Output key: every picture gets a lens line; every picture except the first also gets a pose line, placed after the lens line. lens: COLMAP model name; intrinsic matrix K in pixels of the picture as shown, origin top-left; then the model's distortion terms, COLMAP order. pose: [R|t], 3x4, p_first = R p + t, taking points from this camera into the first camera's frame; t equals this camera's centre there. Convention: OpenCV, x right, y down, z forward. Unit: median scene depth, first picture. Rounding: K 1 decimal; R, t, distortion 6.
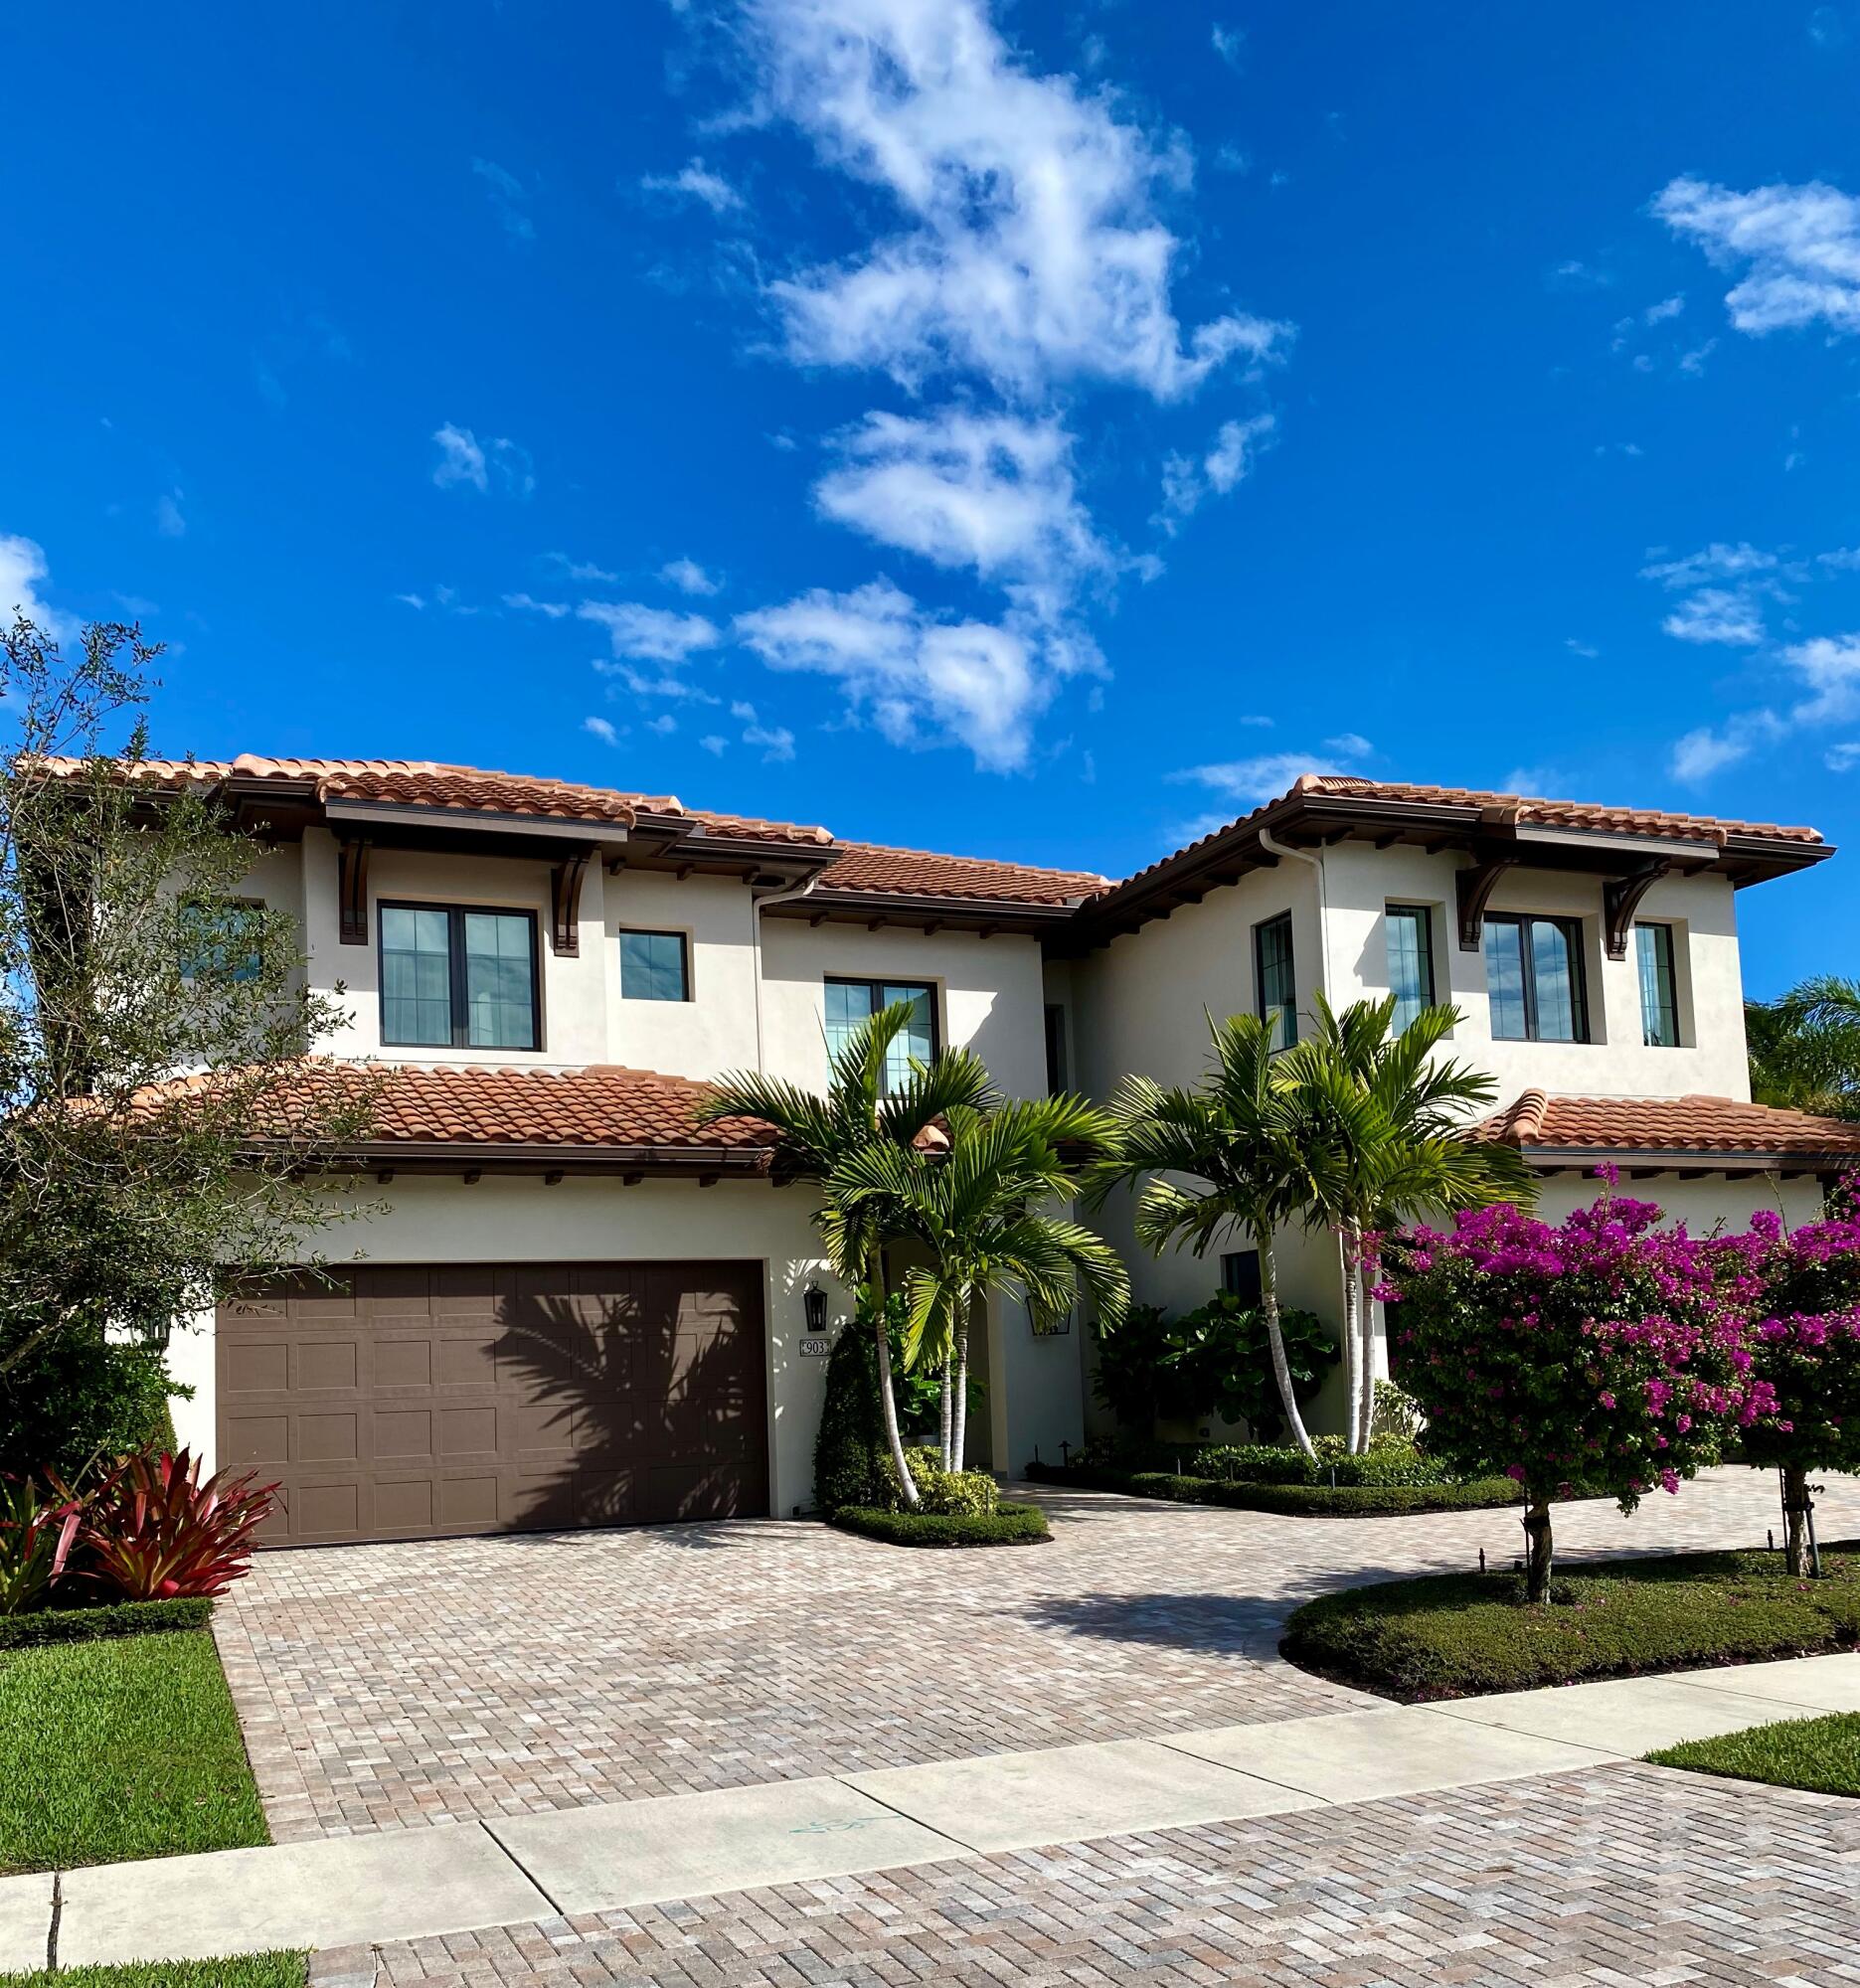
lens RADIAL K [[1839.5, 0, 925.8], [0, 1839.5, 1004.0], [0, 0, 1]] dist [0.101472, -0.144100]
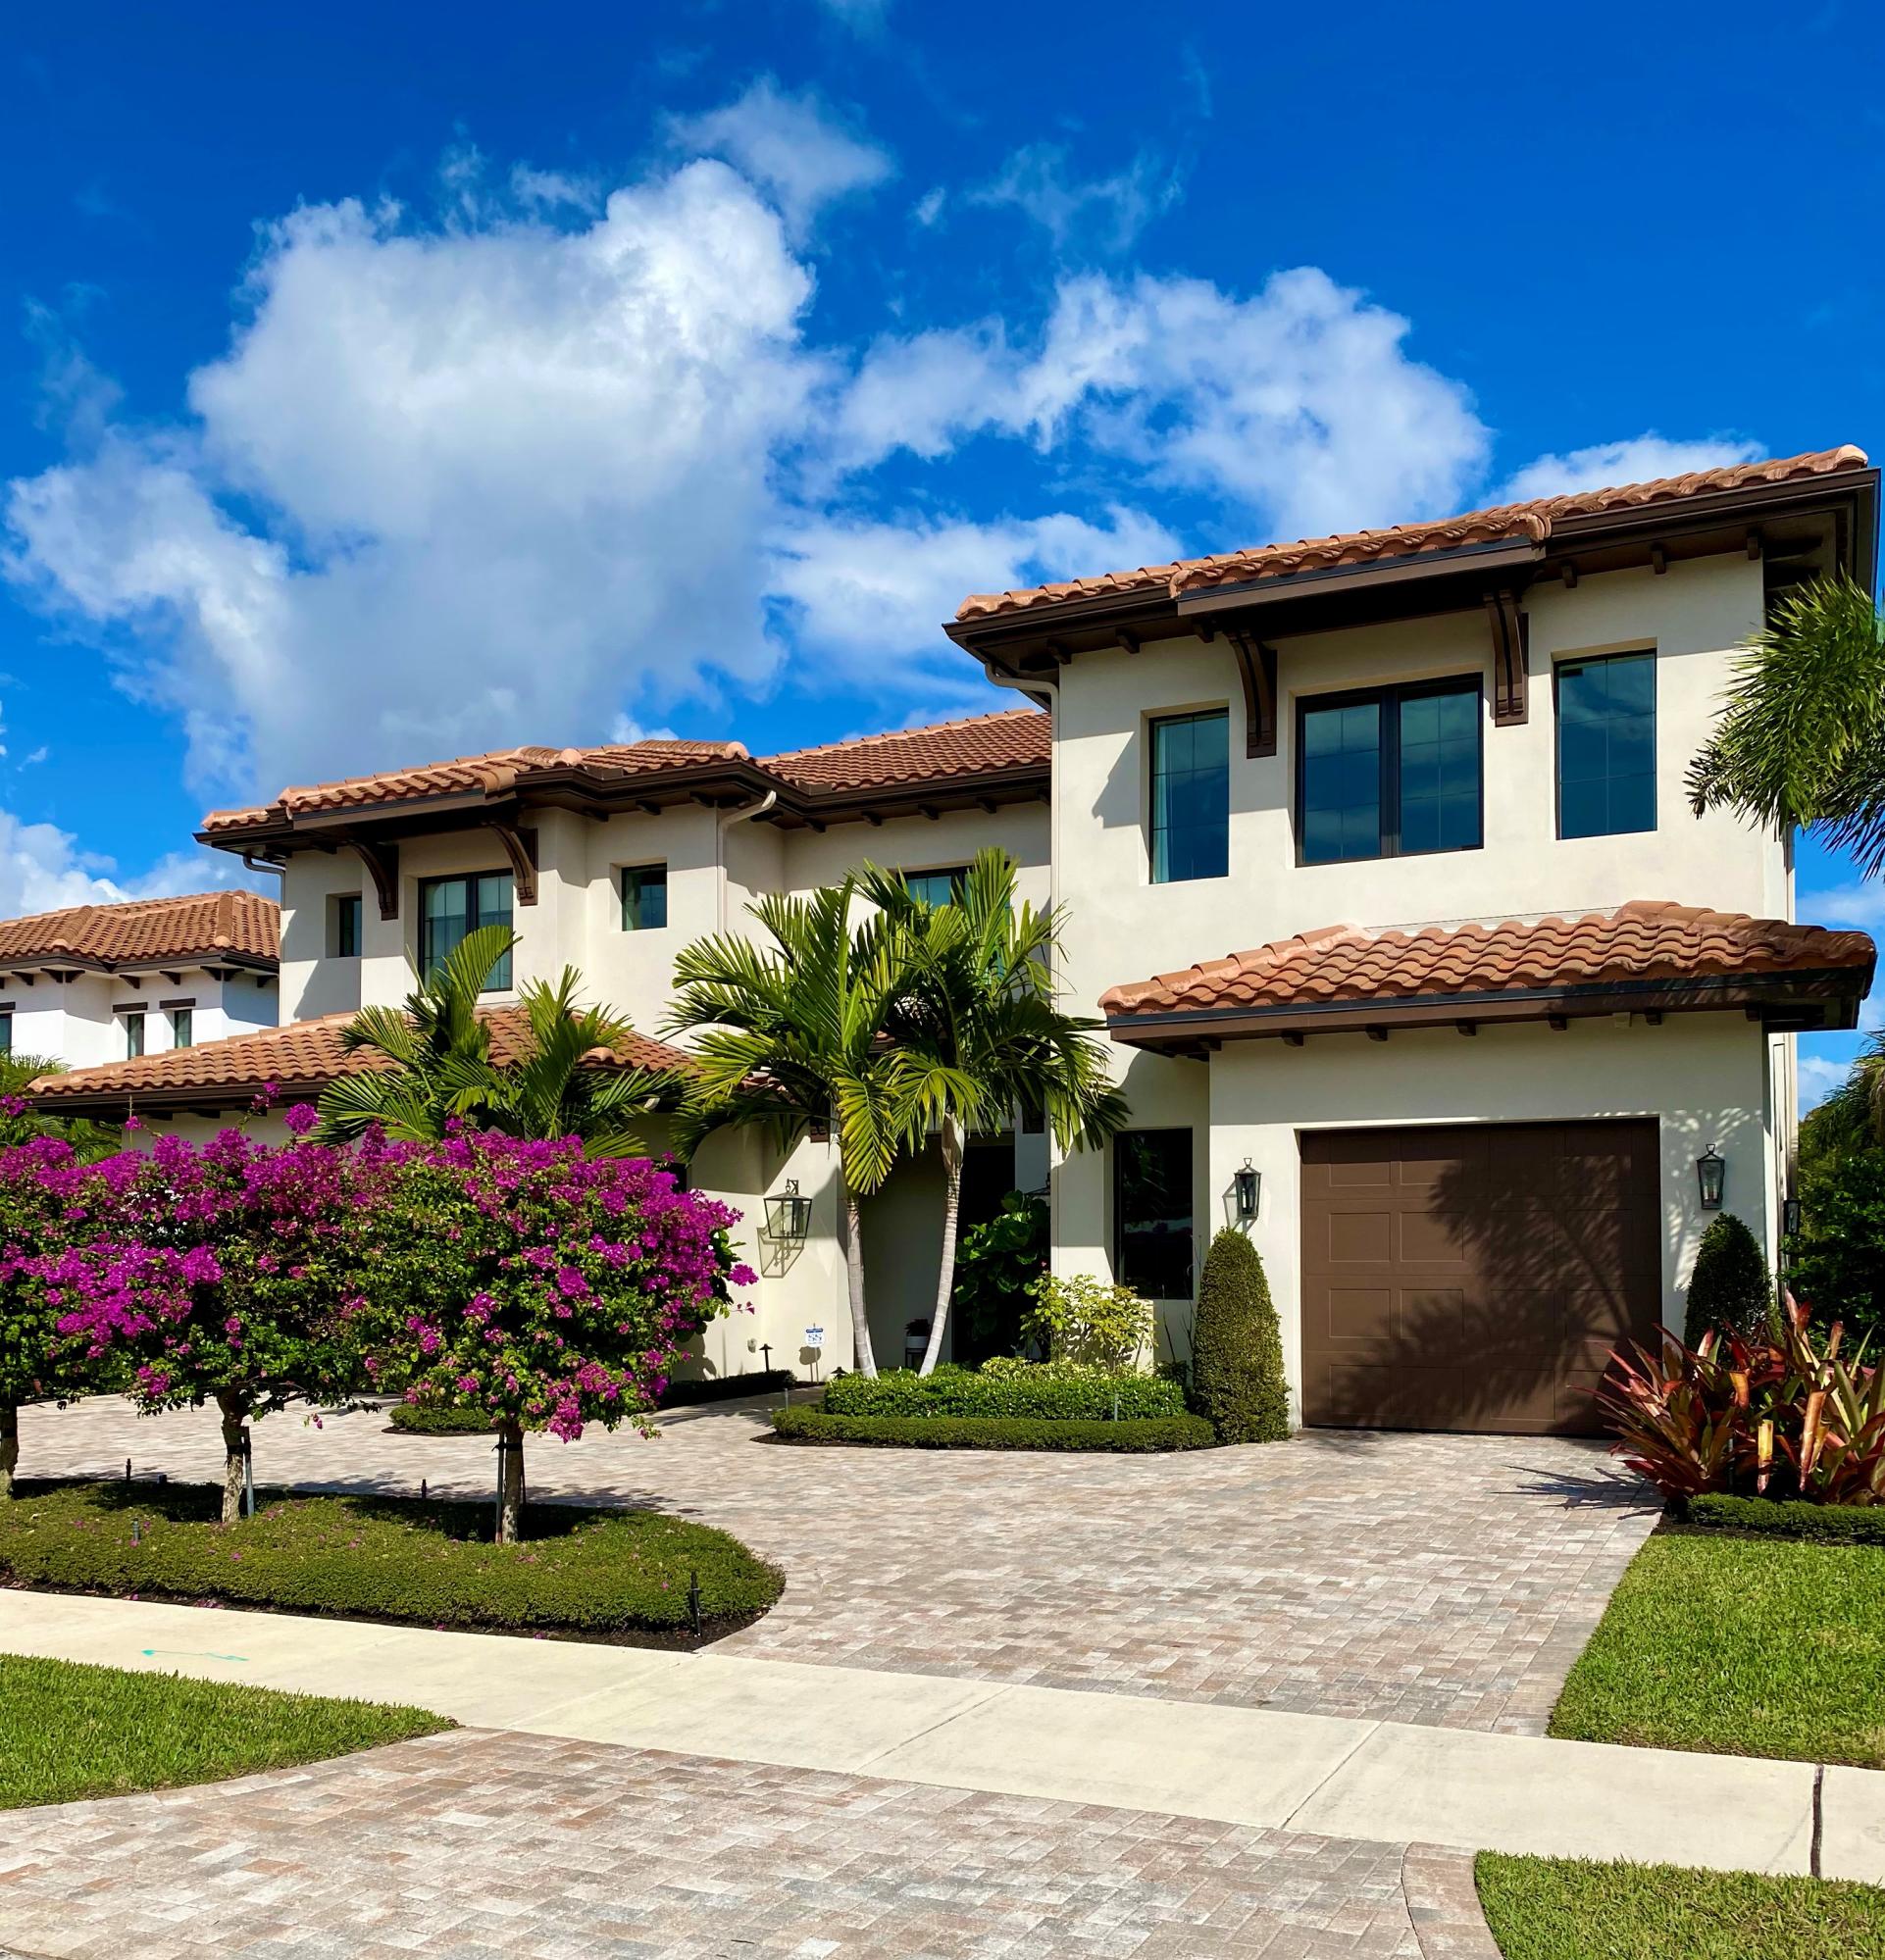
lens RADIAL K [[1870.4, 0, 942.2], [0, 1870.4, 928.7], [0, 0, 1]] dist [0.040665, 0.000948]
pose [[0.673807, -0.104432, -0.731490, 0.834946], [0.119683, 0.992315, -0.031423, 0.056280], [0.729150, -0.066374, 0.681128, 0.390660]]
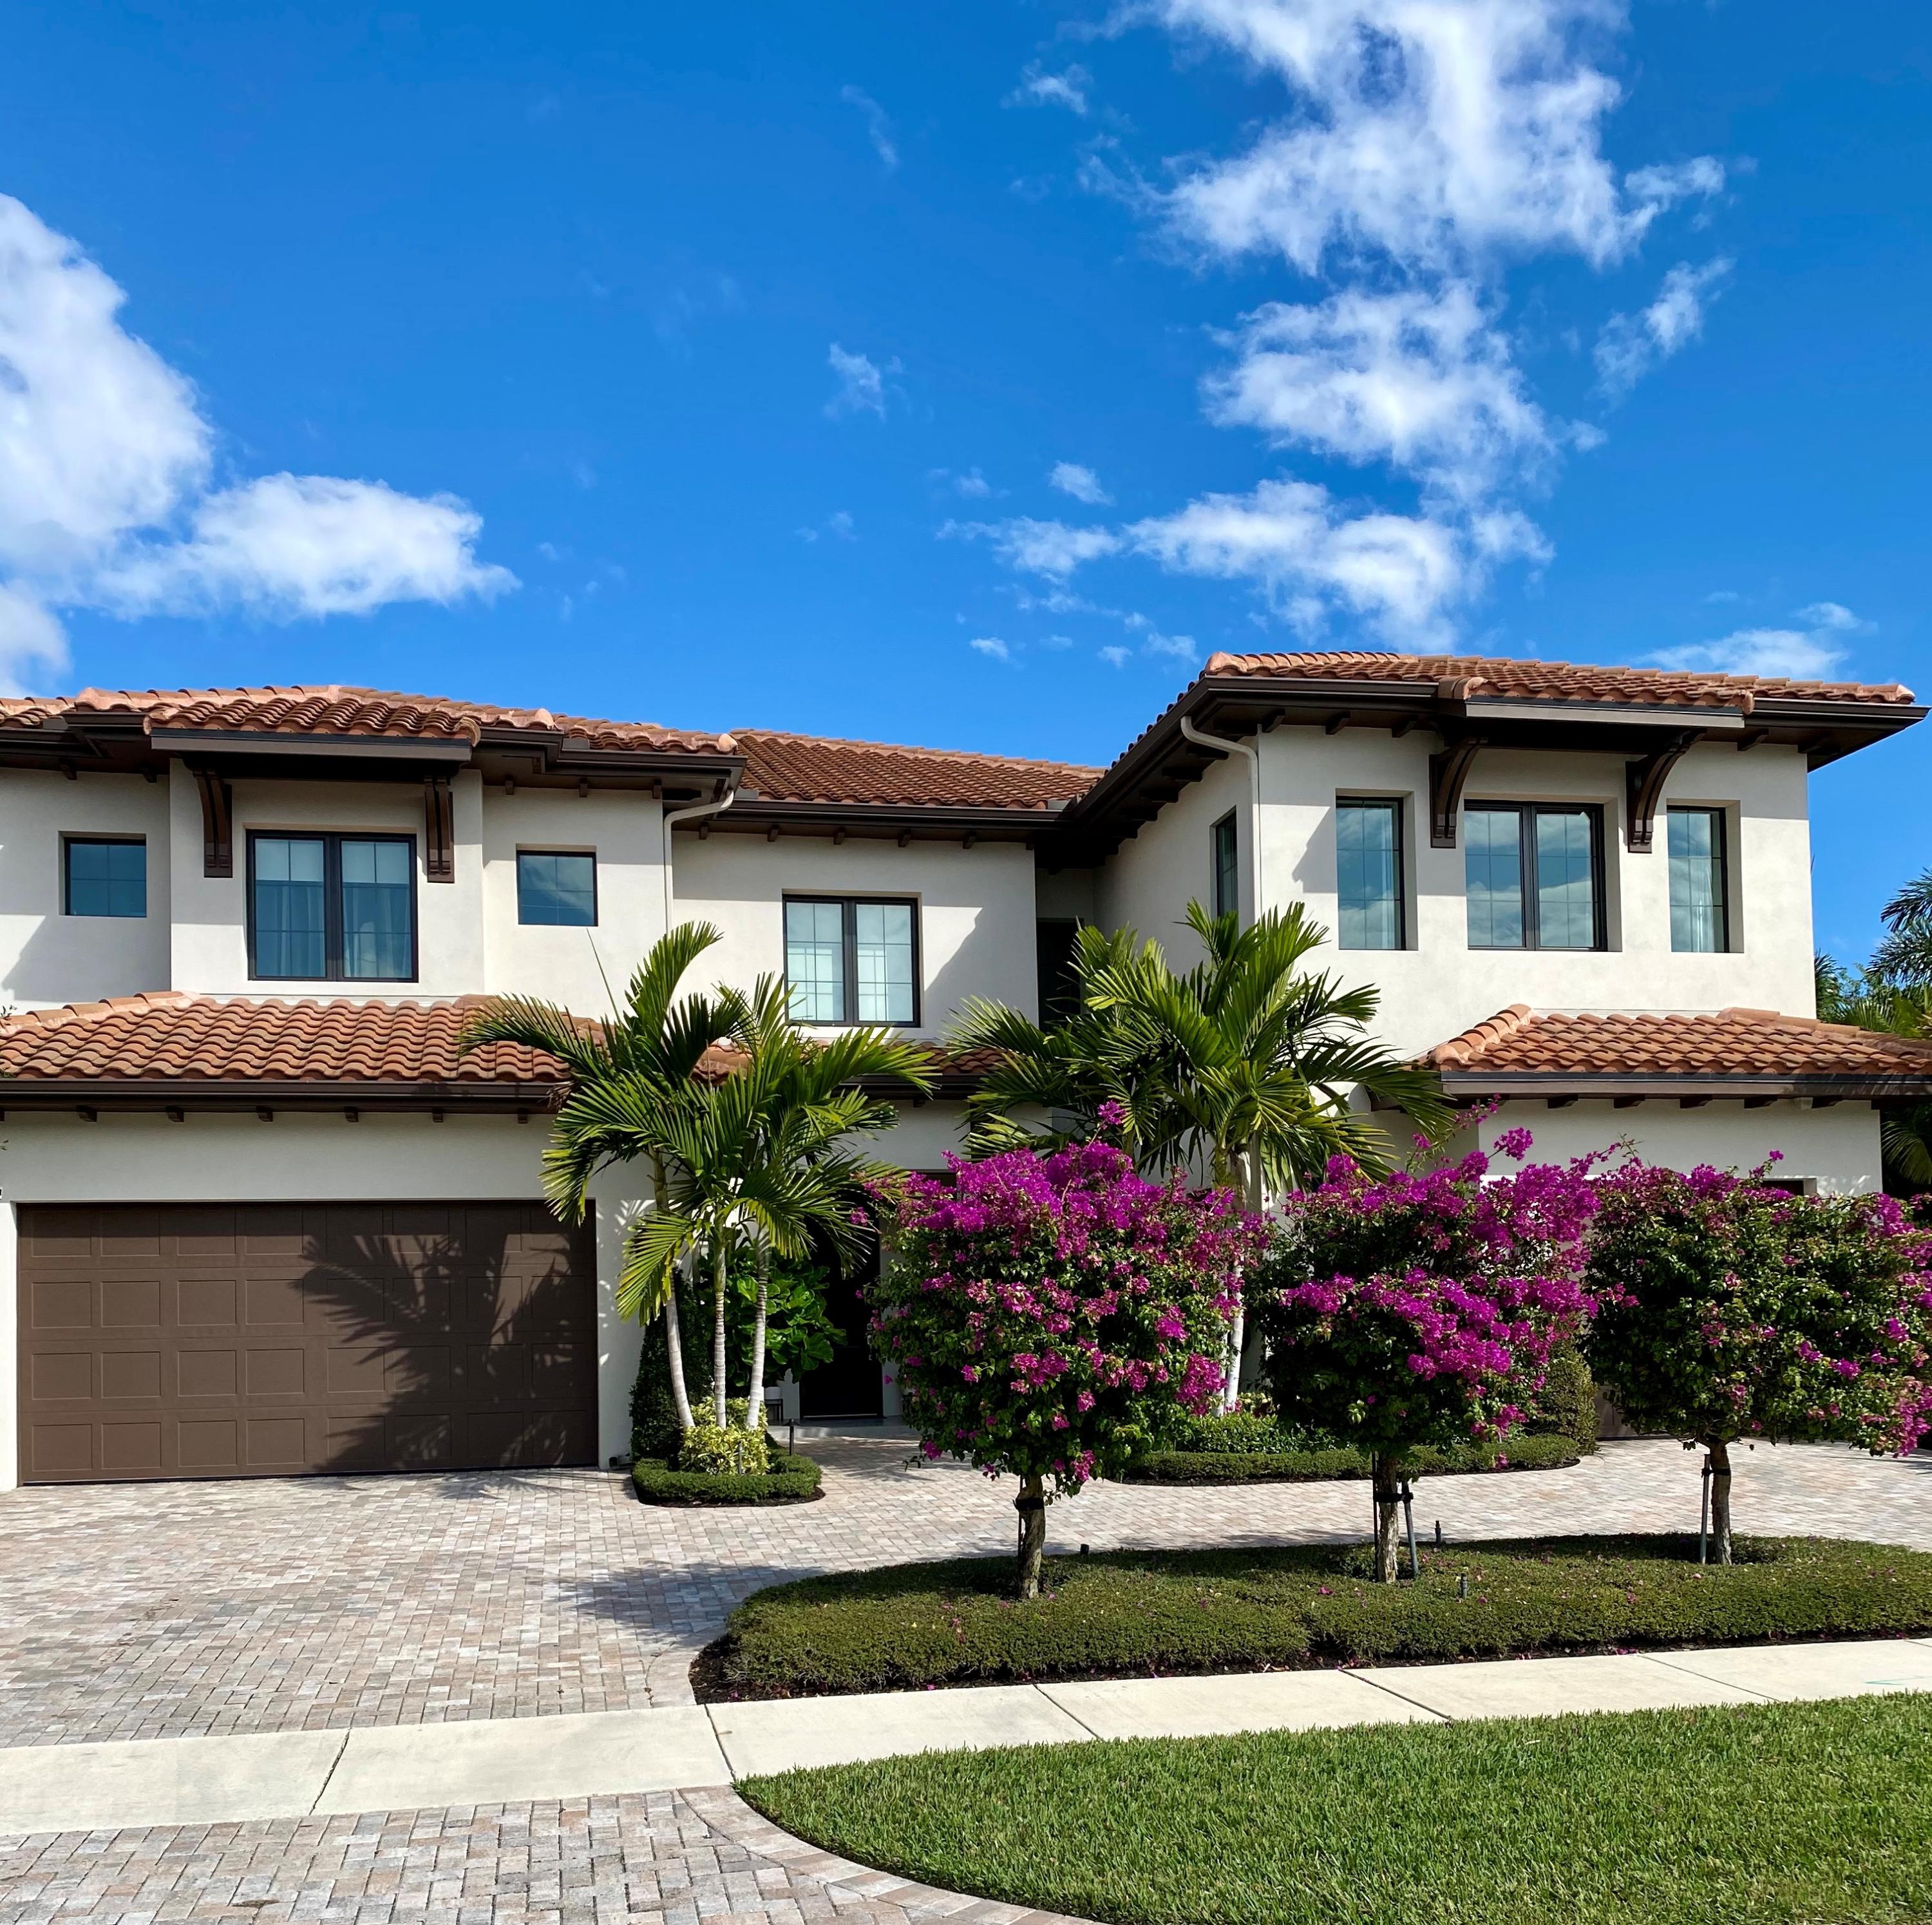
lens RADIAL K [[1934.4, 0, 966.0], [0, 1934.4, 956.7], [0, 0, 1]] dist [0.021576, -0.018928]
pose [[0.979831, -0.021150, -0.198703, 0.272992], [0.023768, 0.999659, 0.010803, 0.008429], [0.198407, -0.015308, 0.980000, 0.066147]]
